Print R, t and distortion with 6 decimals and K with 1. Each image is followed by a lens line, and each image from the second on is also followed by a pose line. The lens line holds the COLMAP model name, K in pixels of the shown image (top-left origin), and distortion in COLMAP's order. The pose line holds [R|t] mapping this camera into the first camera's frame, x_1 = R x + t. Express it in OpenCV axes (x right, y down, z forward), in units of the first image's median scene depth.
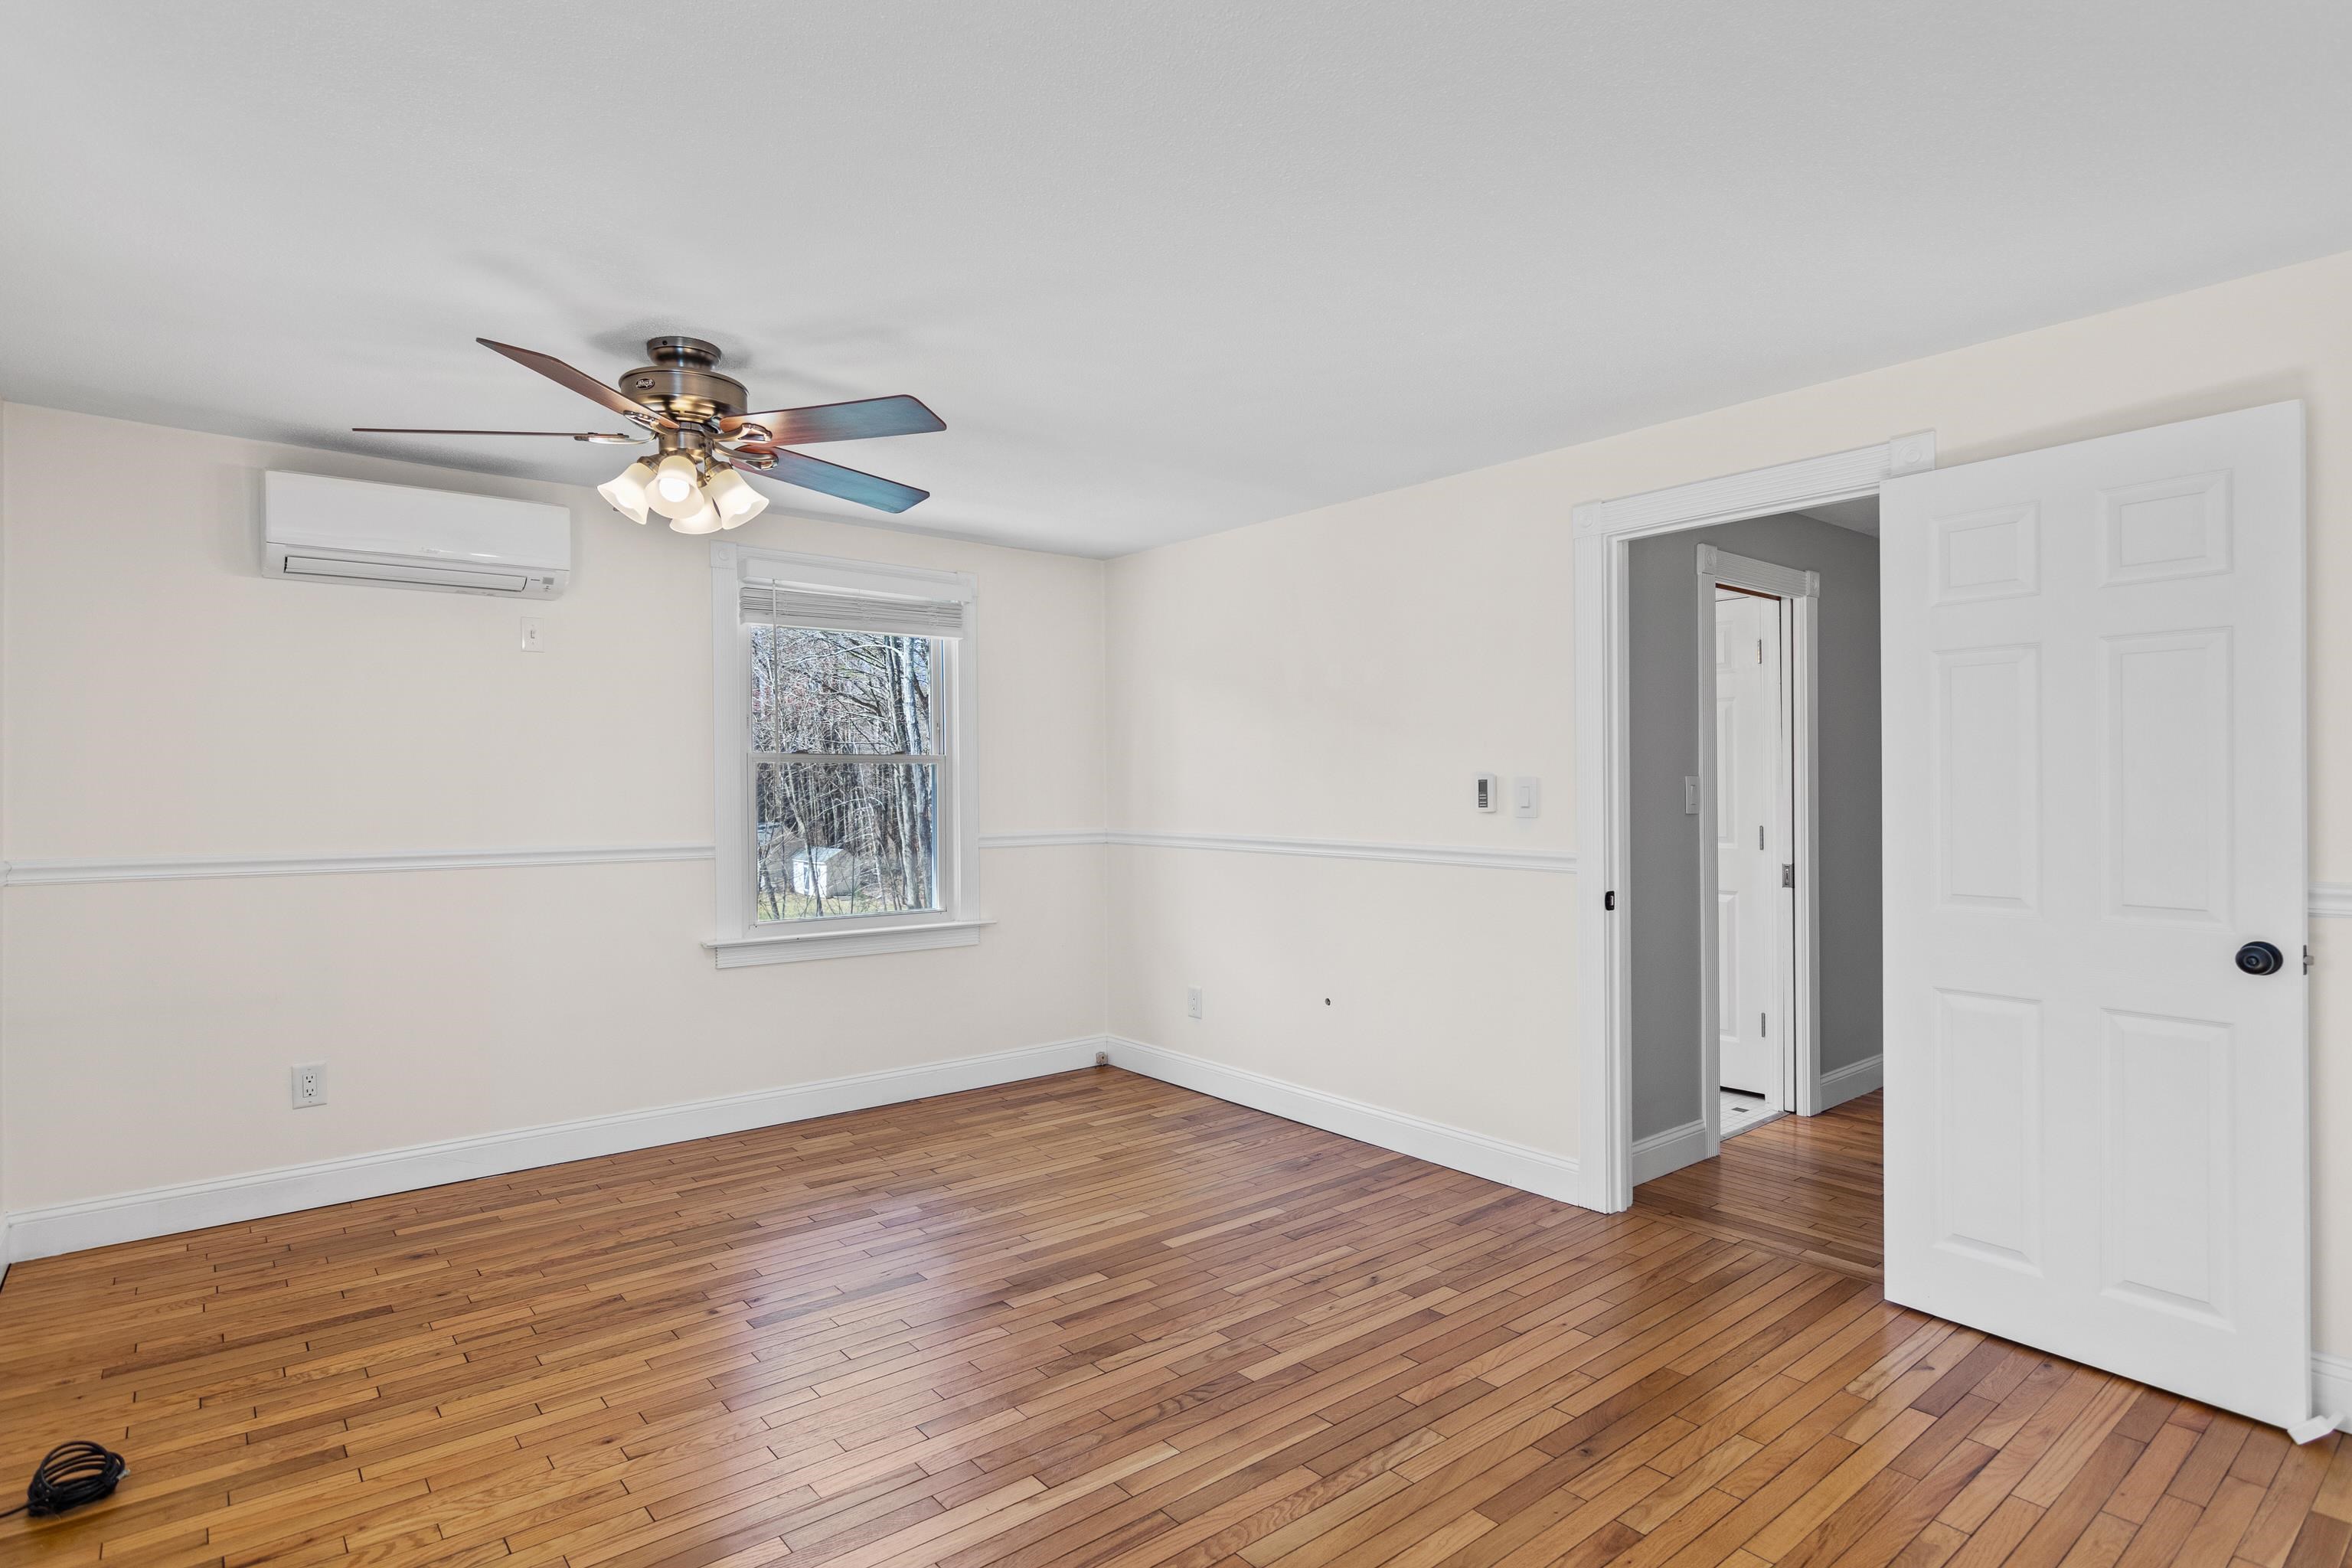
lens RADIAL K [[1209.9, 0, 1166.9], [0, 1209.9, 784.2], [0, 0, 1]] dist [-0.010716, 0.004795]
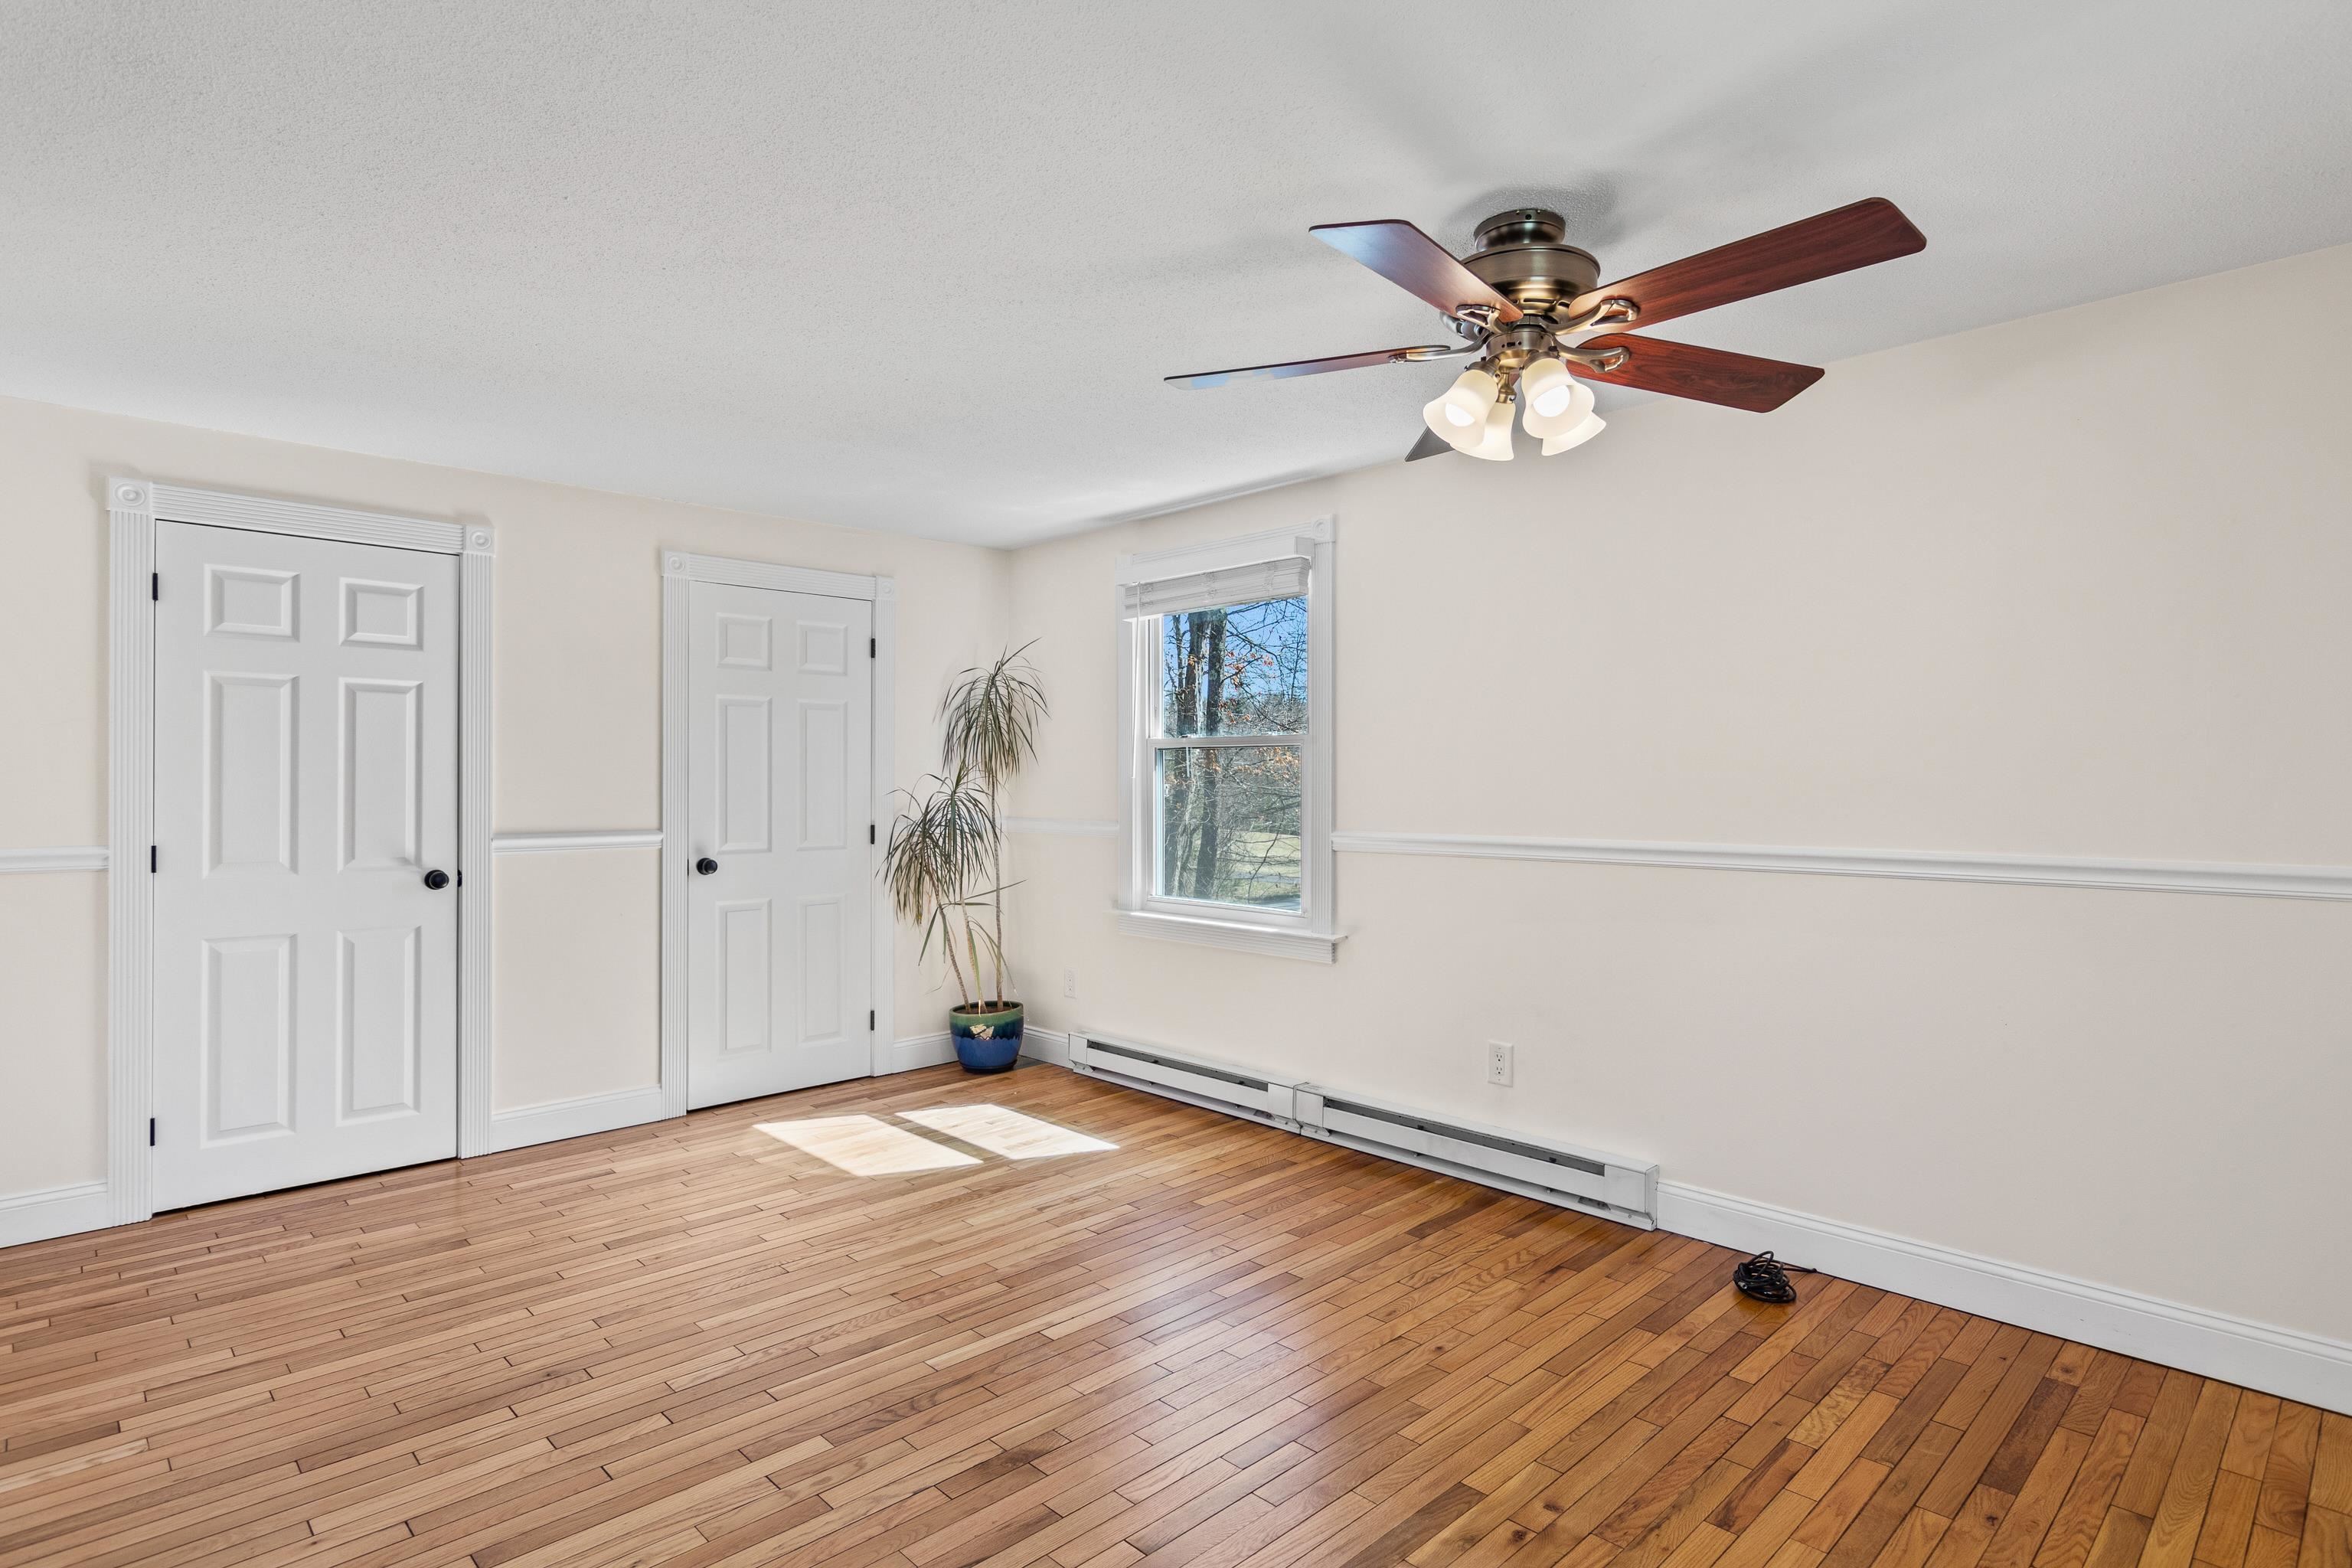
lens RADIAL K [[1209.9, 0, 1158.5], [0, 1209.9, 784.8], [0, 0, 1]] dist [-0.010716, 0.004795]
pose [[-0.997476, 0.002699, -0.070953, -0.106189], [0.003115, 0.999979, -0.005759, 0.023306], [0.070936, -0.005965, -0.997463, 1.781623]]
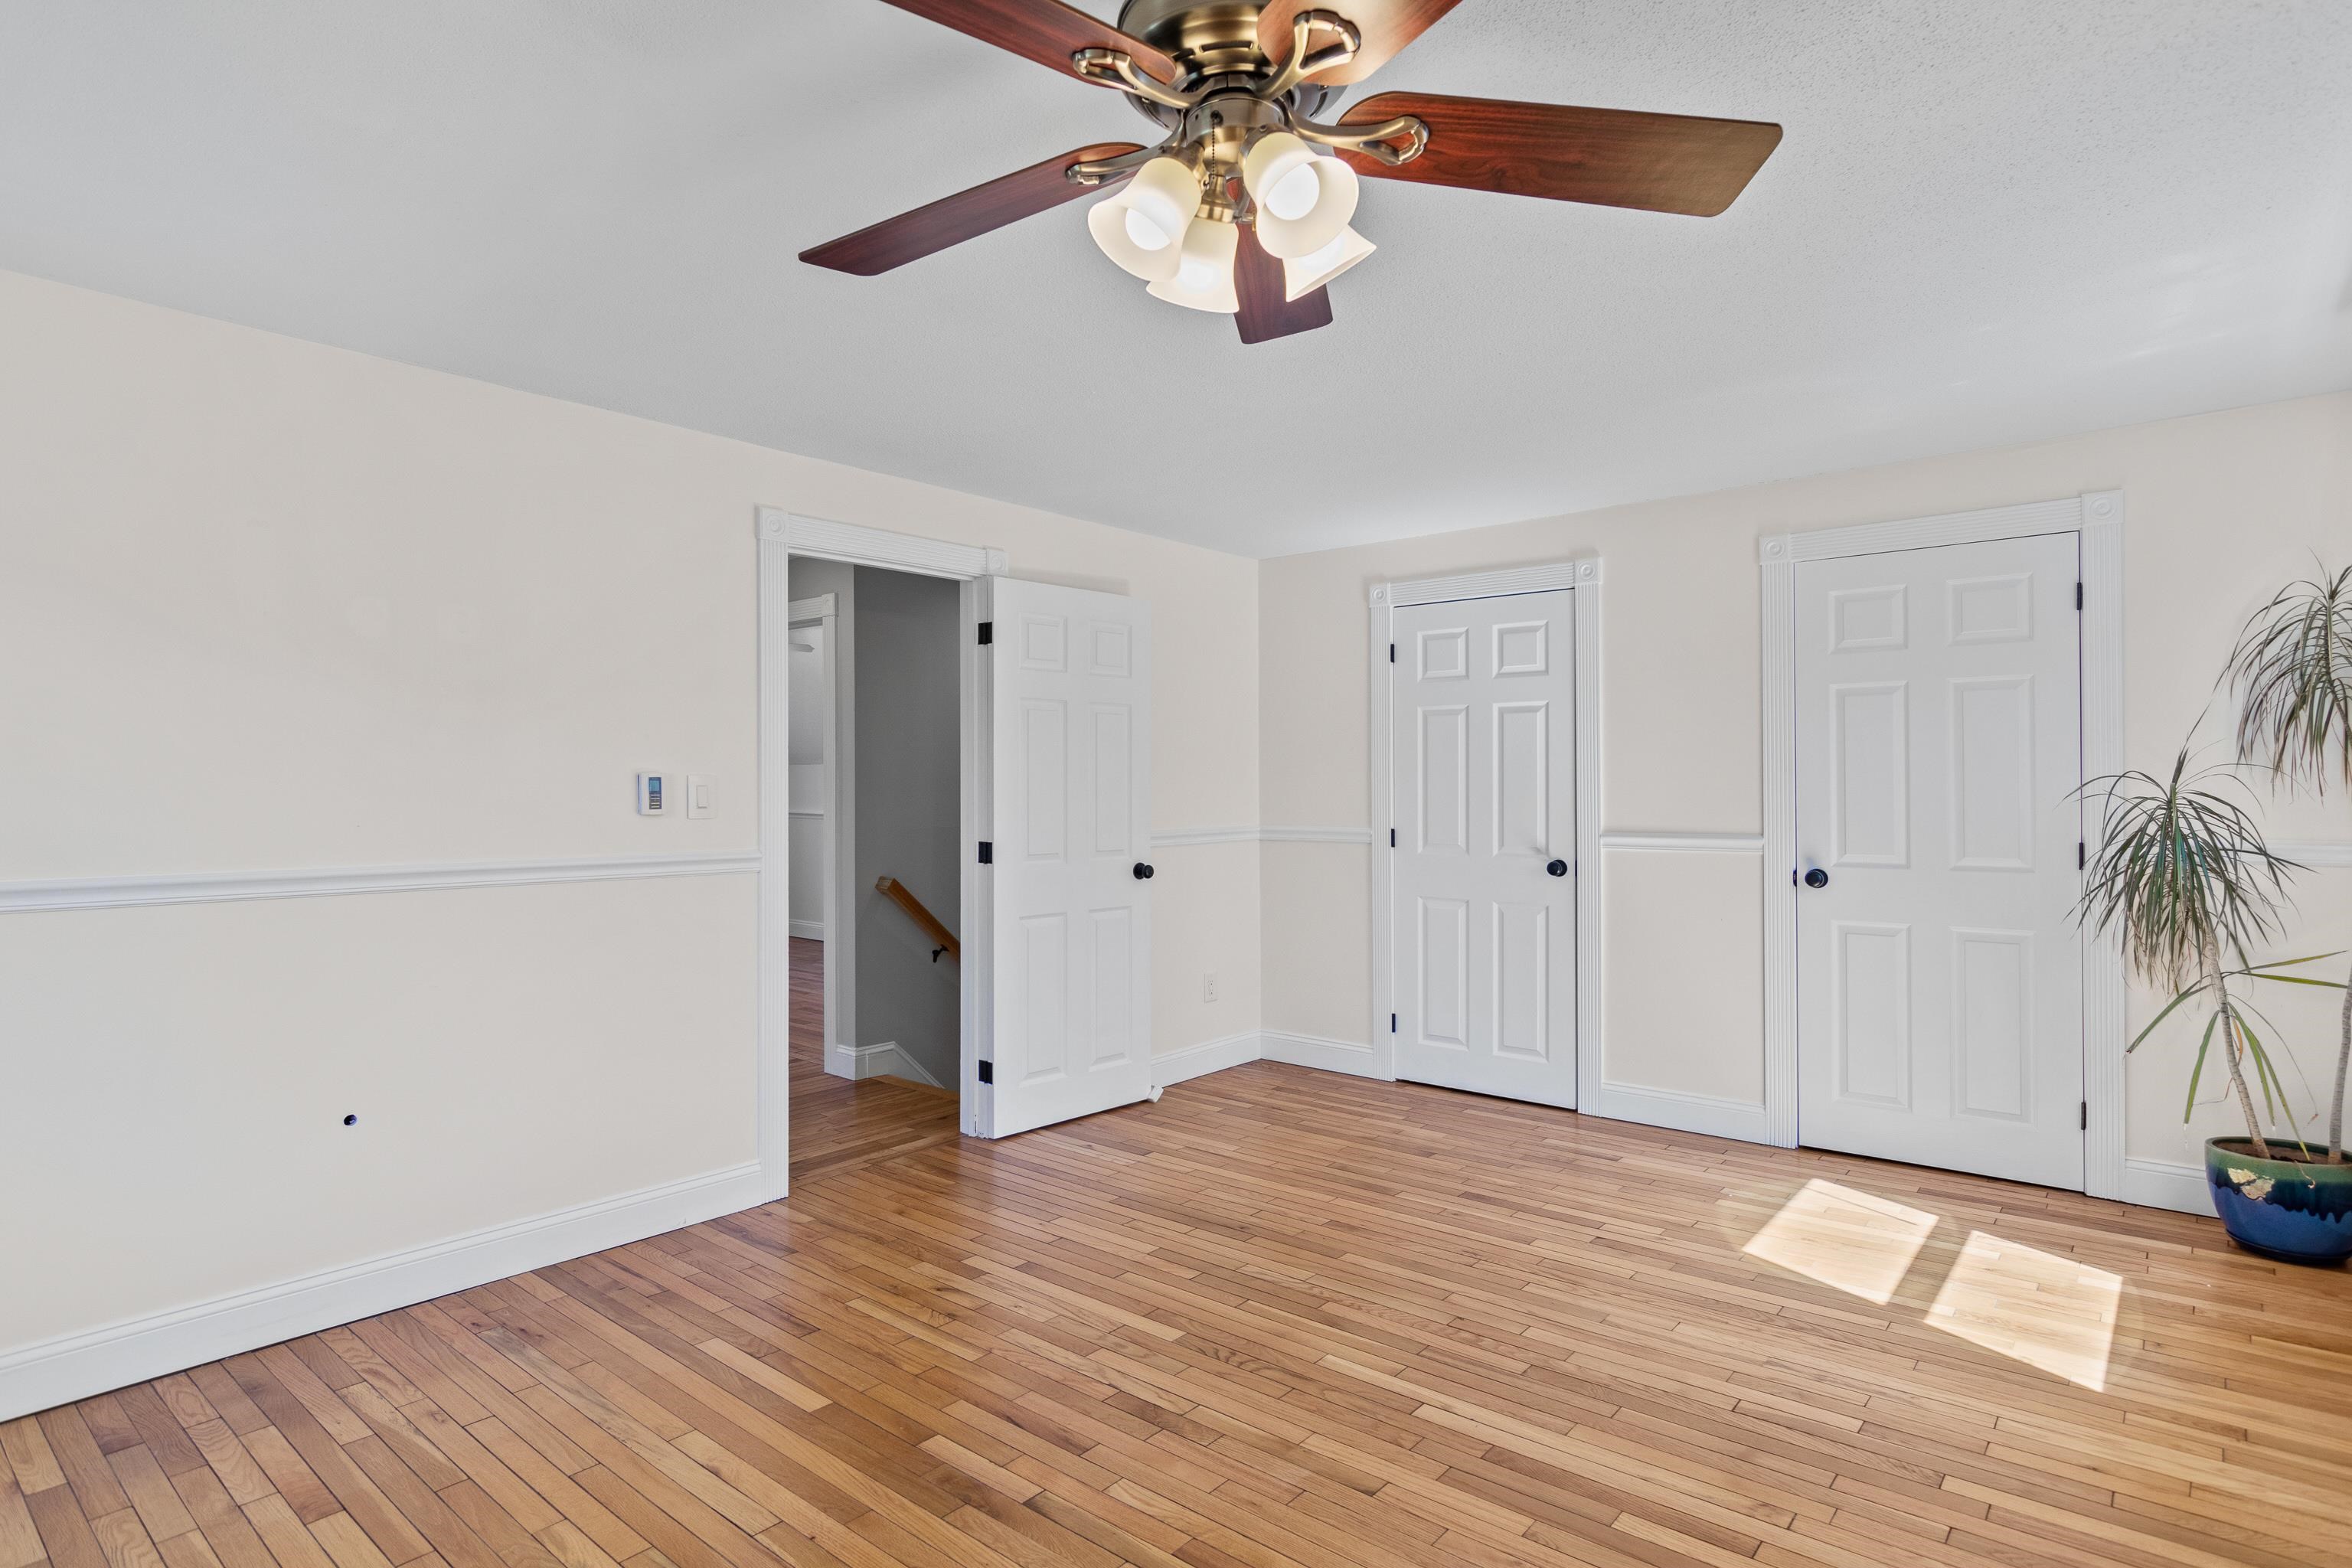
lens RADIAL K [[1209.9, 0, 1179.2], [0, 1209.9, 777.8], [0, 0, 1]] dist [-0.010716, 0.004795]
pose [[-0.185836, 0.010011, 0.982530, -0.909061], [-0.002853, 0.999938, -0.010728, 0.018957], [-0.982577, -0.004797, -0.185796, 1.130521]]
